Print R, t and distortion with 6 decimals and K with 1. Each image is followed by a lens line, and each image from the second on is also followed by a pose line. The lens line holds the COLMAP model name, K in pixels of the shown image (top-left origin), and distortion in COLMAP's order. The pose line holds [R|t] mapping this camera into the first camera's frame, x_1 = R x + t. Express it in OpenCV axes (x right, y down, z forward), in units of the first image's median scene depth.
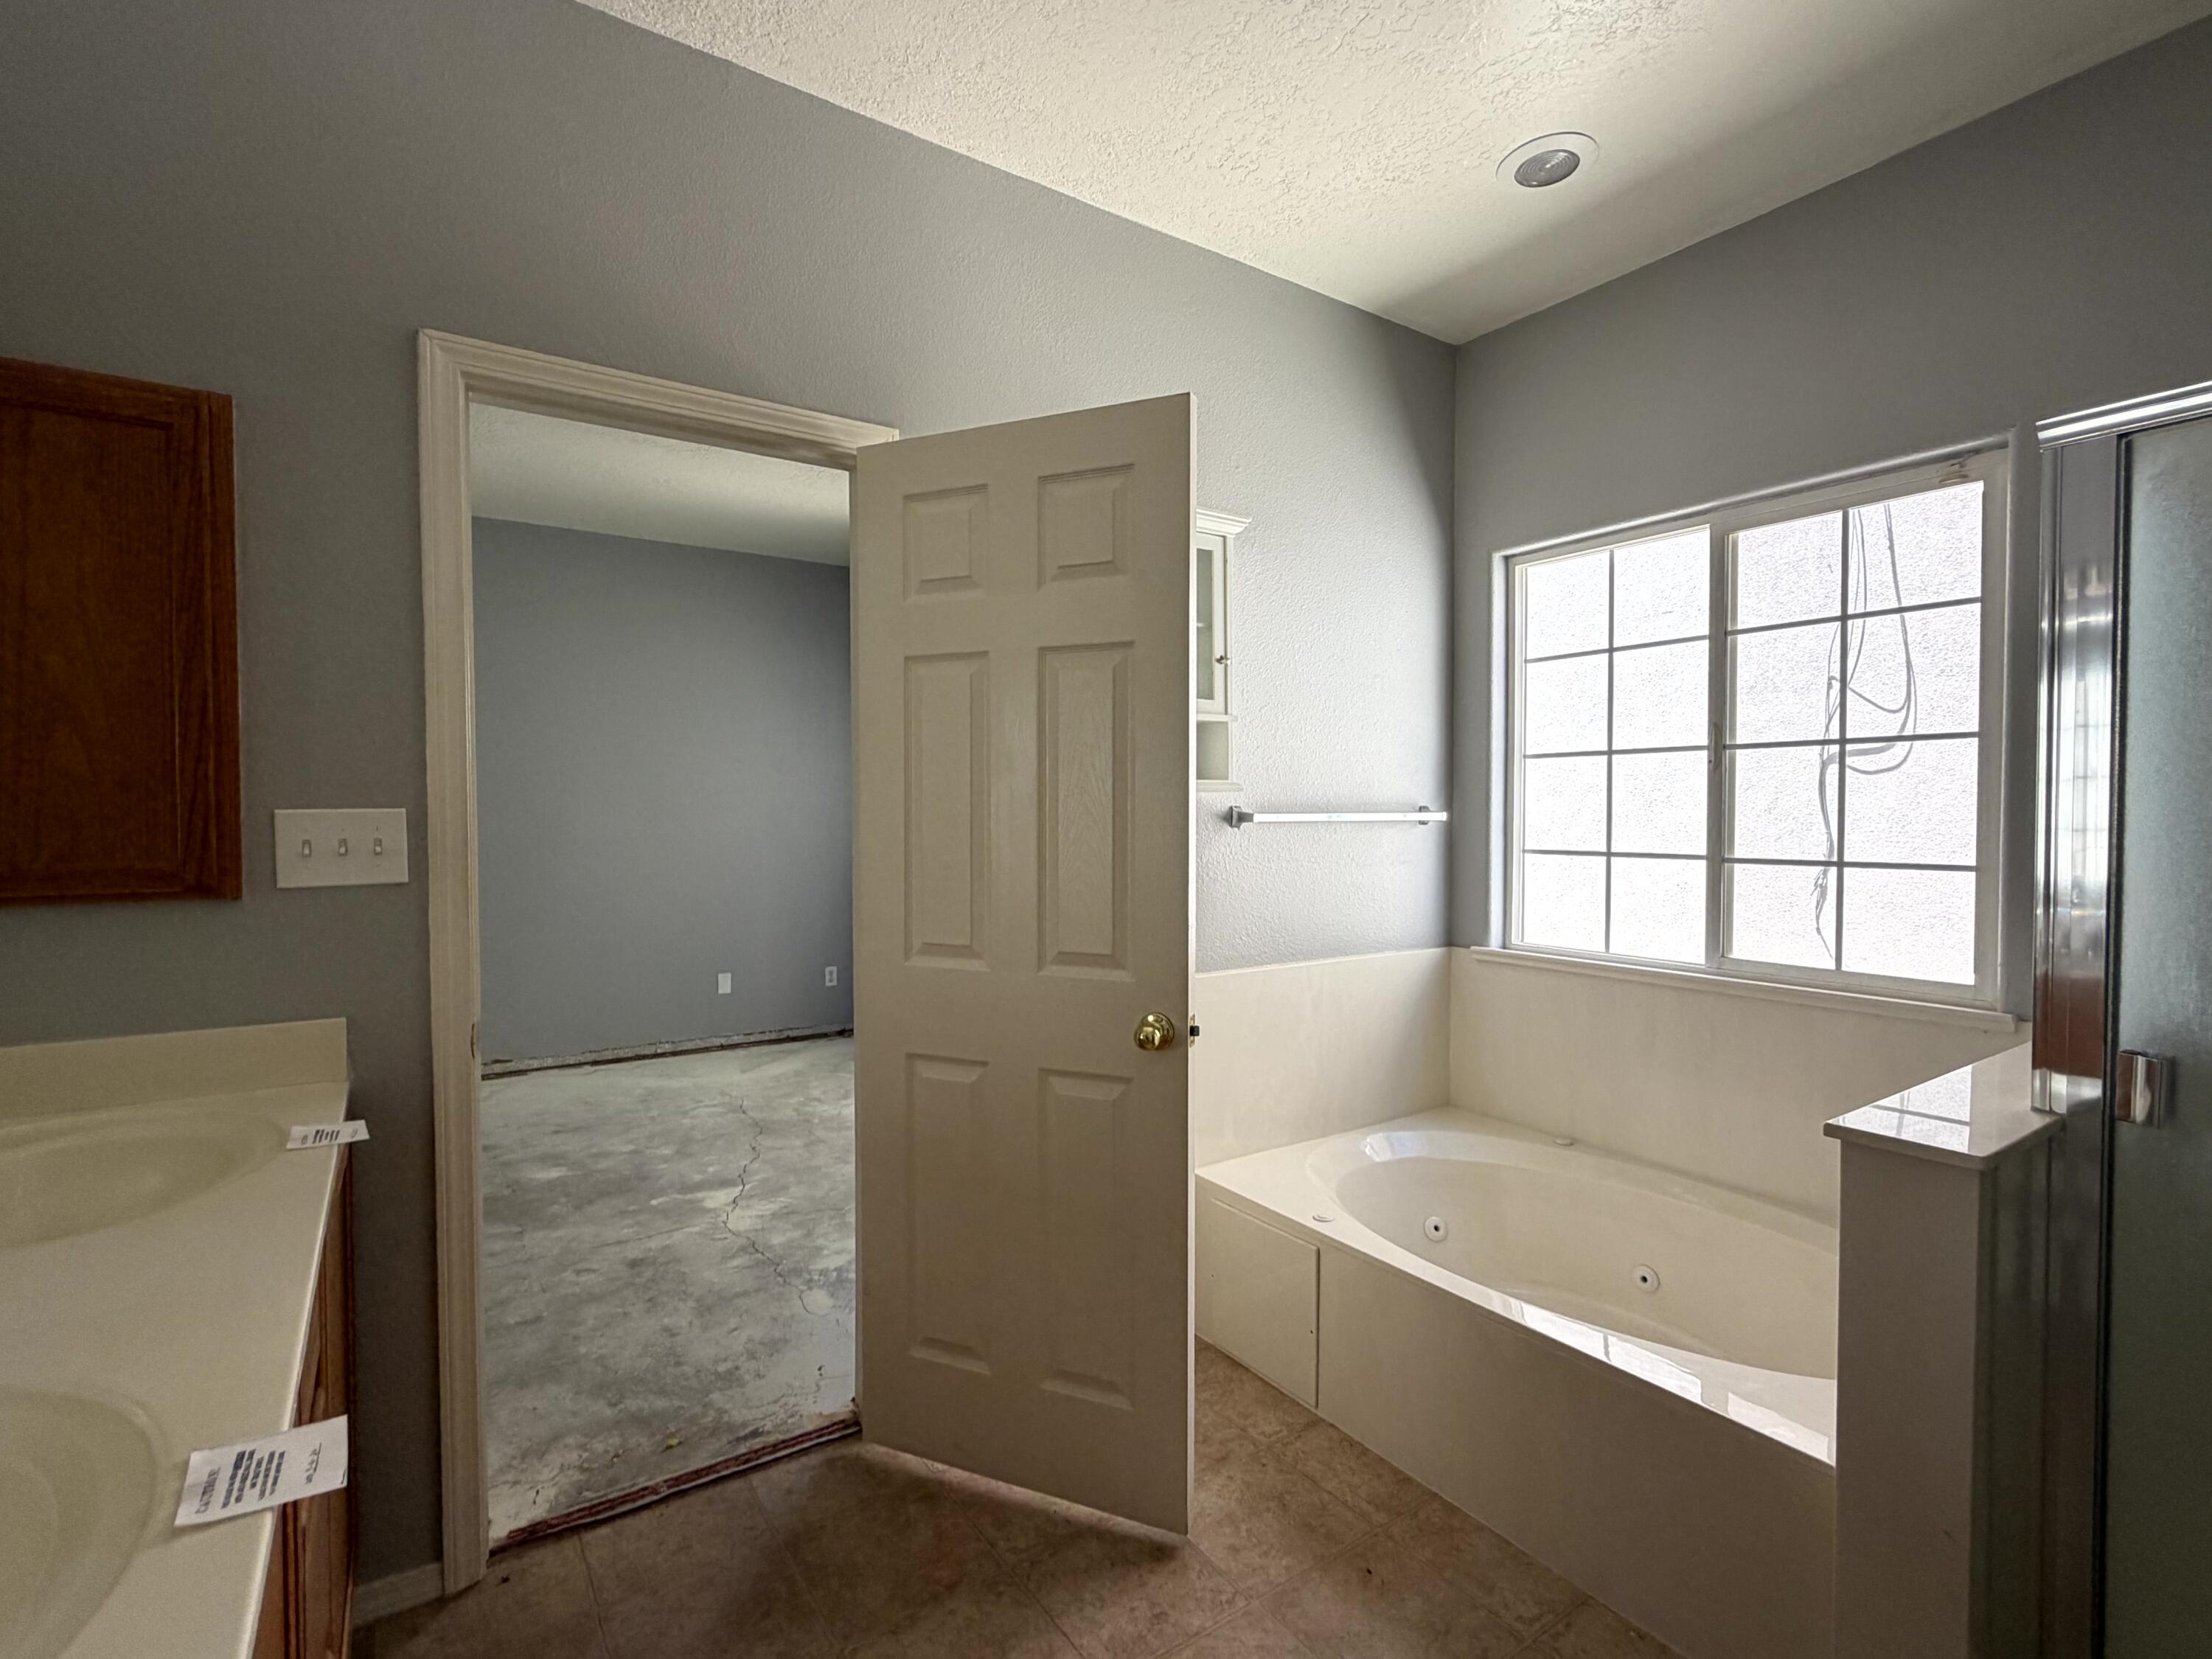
lens RADIAL K [[1031.9, 0, 1103.3], [0, 1031.9, 833.0], [0, 0, 1]] dist [-0.004524, 0.000252]
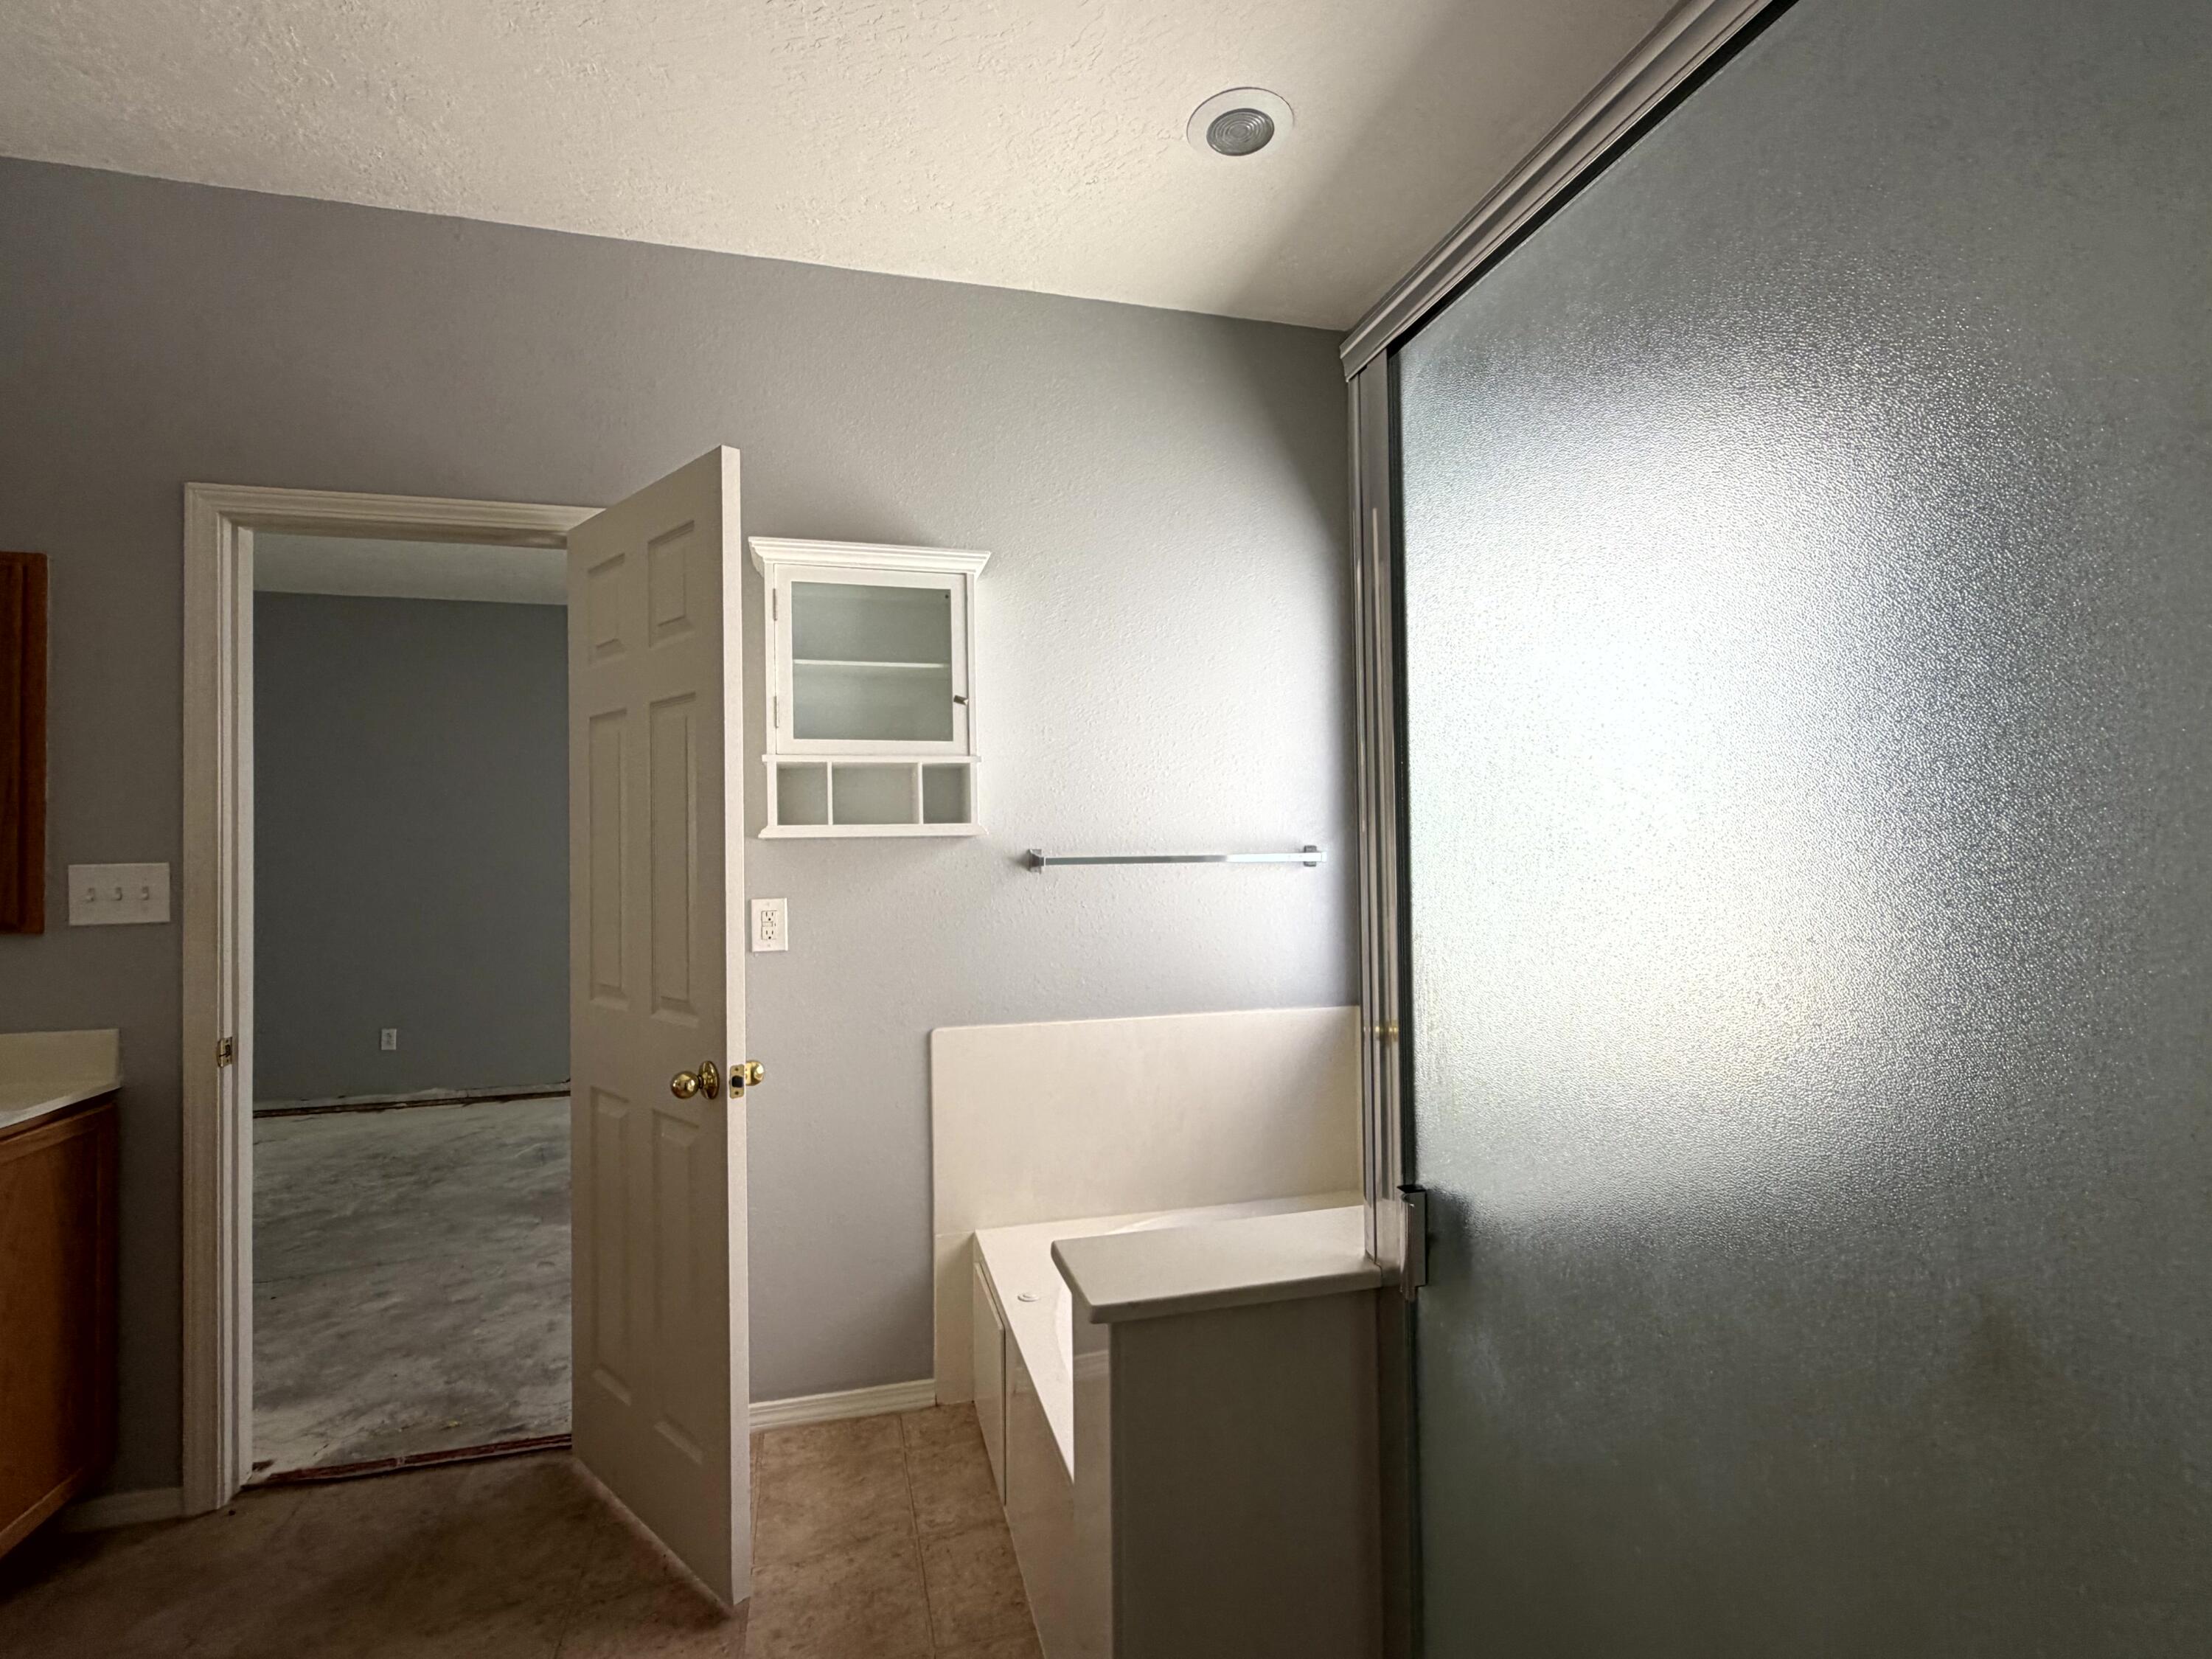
lens RADIAL K [[1031.9, 0, 1110.0], [0, 1031.9, 829.1], [0, 0, 1]] dist [-0.004524, 0.000252]
pose [[0.946436, -0.017323, -0.322426, 0.546357], [0.004394, 0.999158, -0.040787, -0.005853], [0.322861, 0.037185, 0.945716, 0.127566]]
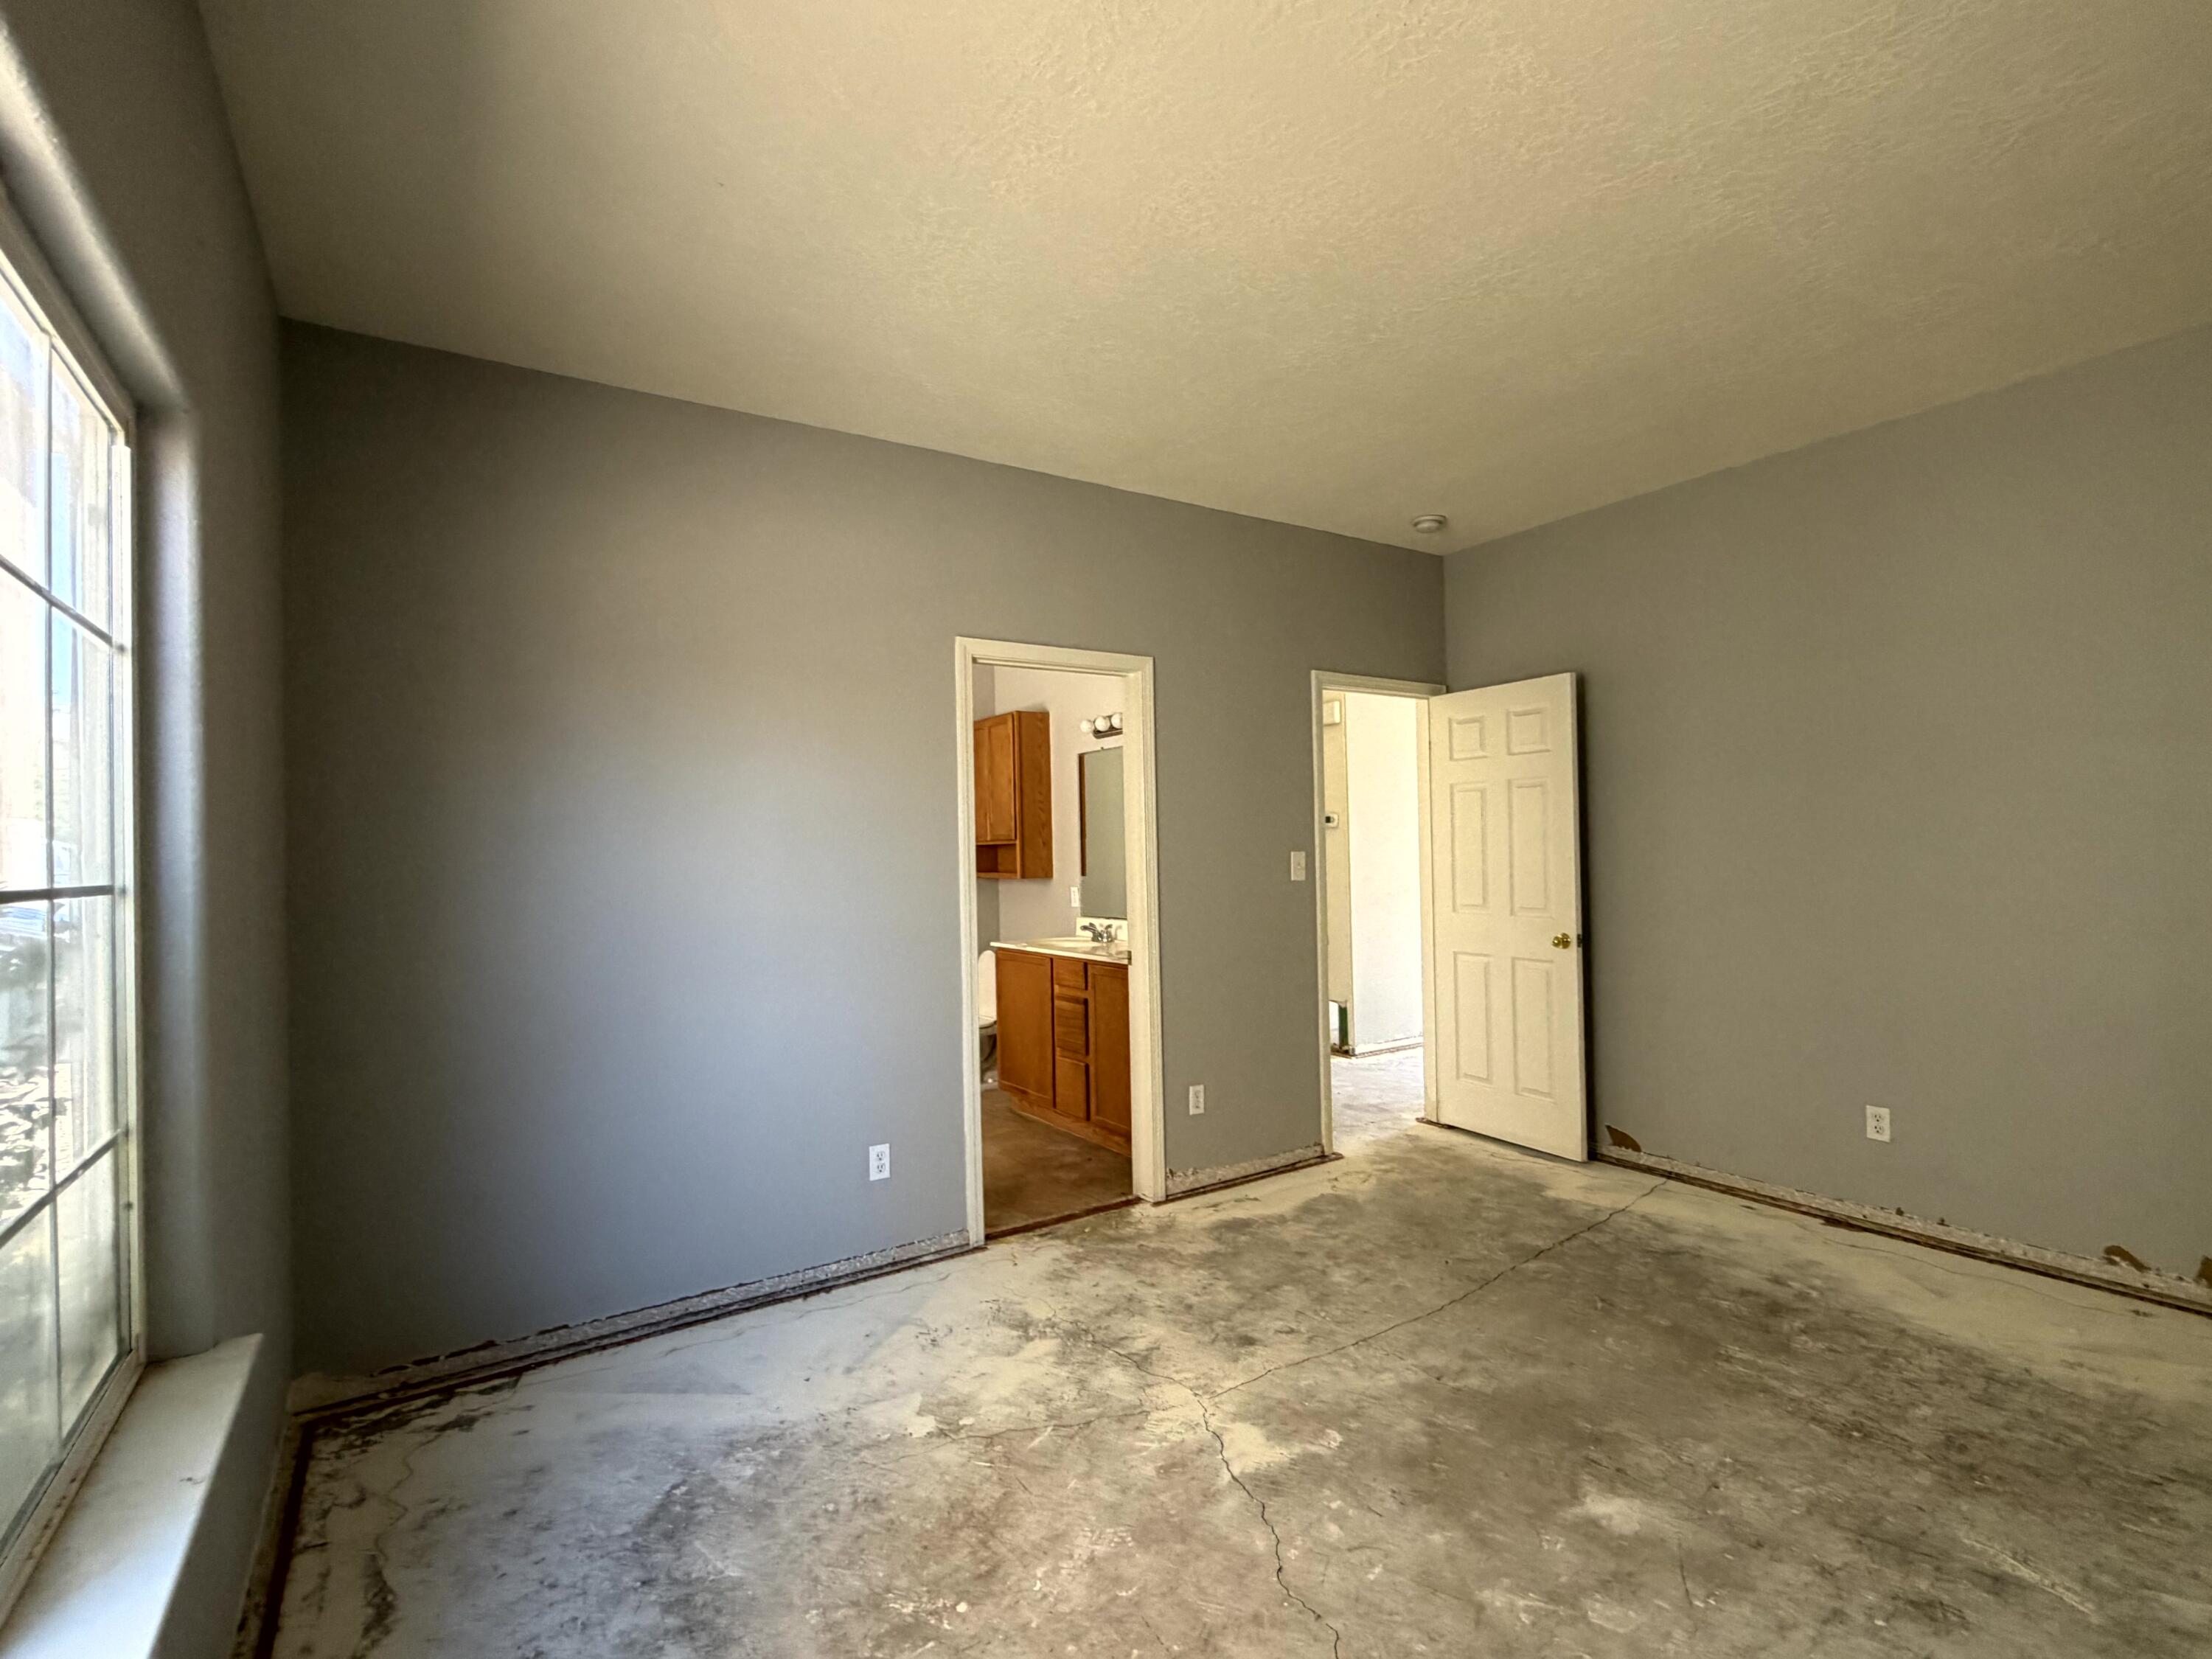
lens RADIAL K [[1031.9, 0, 1108.3], [0, 1031.9, 834.6], [0, 0, 1]] dist [-0.004524, 0.000252]
pose [[-0.999626, 0.024334, 0.012517, -0.422382], [0.024442, 0.999665, 0.008503, -0.068373], [-0.012306, 0.008806, -0.999886, 2.340899]]
